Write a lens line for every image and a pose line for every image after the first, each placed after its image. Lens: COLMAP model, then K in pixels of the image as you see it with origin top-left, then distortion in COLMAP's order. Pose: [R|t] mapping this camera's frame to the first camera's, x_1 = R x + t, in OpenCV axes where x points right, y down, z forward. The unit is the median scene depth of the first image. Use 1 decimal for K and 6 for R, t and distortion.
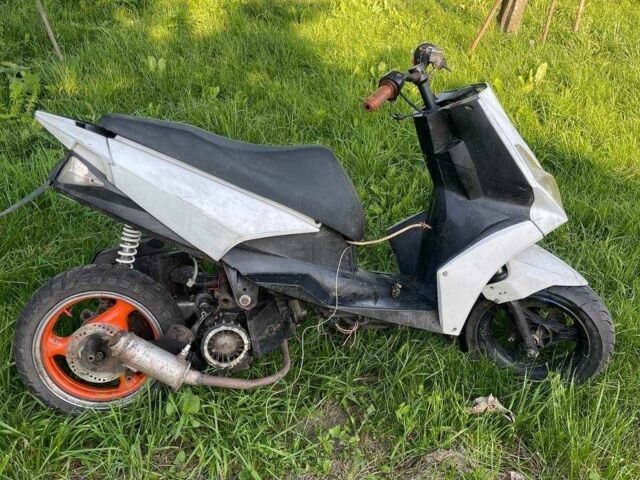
lens RADIAL K [[621.2, 0, 320.0], [0, 621.2, 240.0], [0, 0, 1]] dist [0.070395, -0.003916]
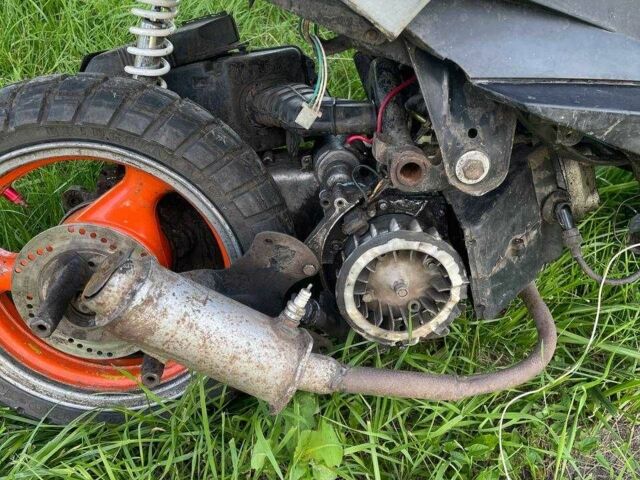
lens RADIAL K [[621.2, 0, 320.0], [0, 621.2, 240.0], [0, 0, 1]] dist [0.070395, -0.003916]
pose [[0.988036, 0.017850, -0.153190, -0.142339], [0.014518, 0.978105, 0.207607, 0.062488], [0.153542, -0.207347, 0.966143, 0.636647]]
